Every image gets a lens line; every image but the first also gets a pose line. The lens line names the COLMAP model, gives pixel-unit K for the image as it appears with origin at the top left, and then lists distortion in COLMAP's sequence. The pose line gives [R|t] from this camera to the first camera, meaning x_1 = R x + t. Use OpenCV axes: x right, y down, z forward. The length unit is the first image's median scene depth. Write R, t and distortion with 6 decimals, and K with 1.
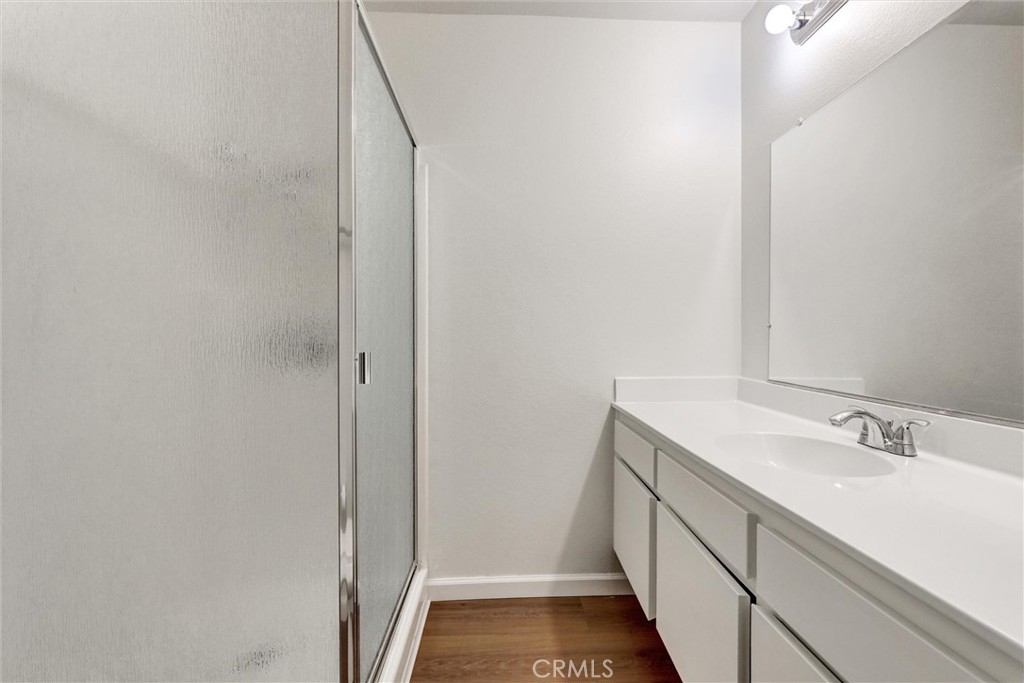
lens RADIAL K [[458.2, 0, 512.9], [0, 458.2, 339.6], [0, 0, 1]] dist [0.008092, 0.000295]
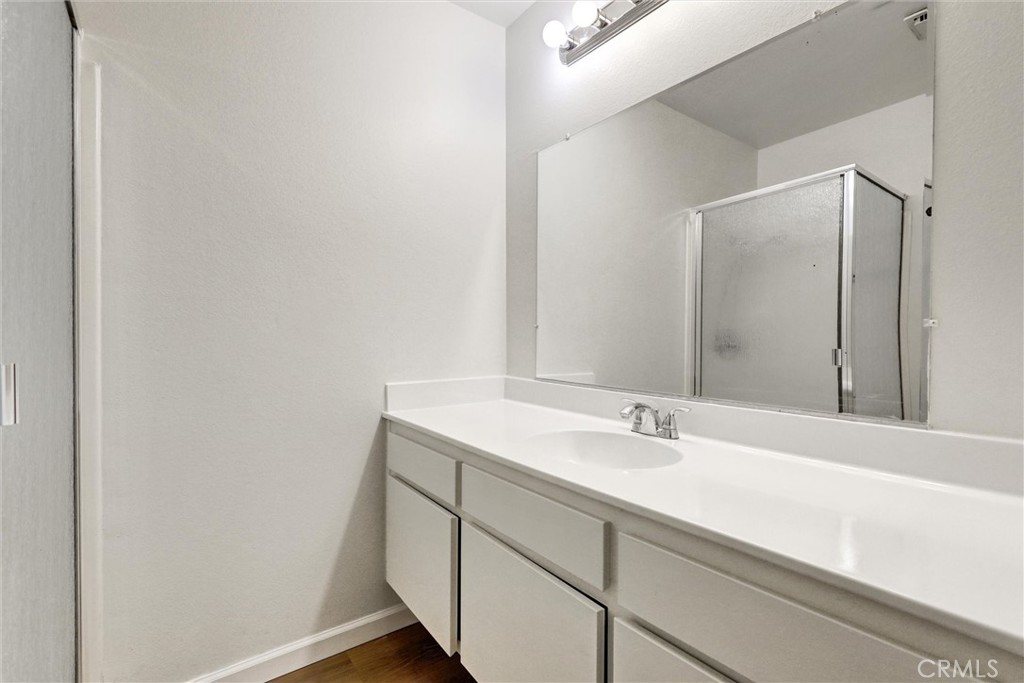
lens RADIAL K [[473.3, 0, 524.9], [0, 473.3, 341.1], [0, 0, 1]] dist [-0.002112, -0.000015]
pose [[0.821816, -0.002465, 0.569748, -0.088201], [0.000320, 0.999992, 0.003865, -0.000511], [-0.569753, -0.002994, 0.821811, 0.145212]]
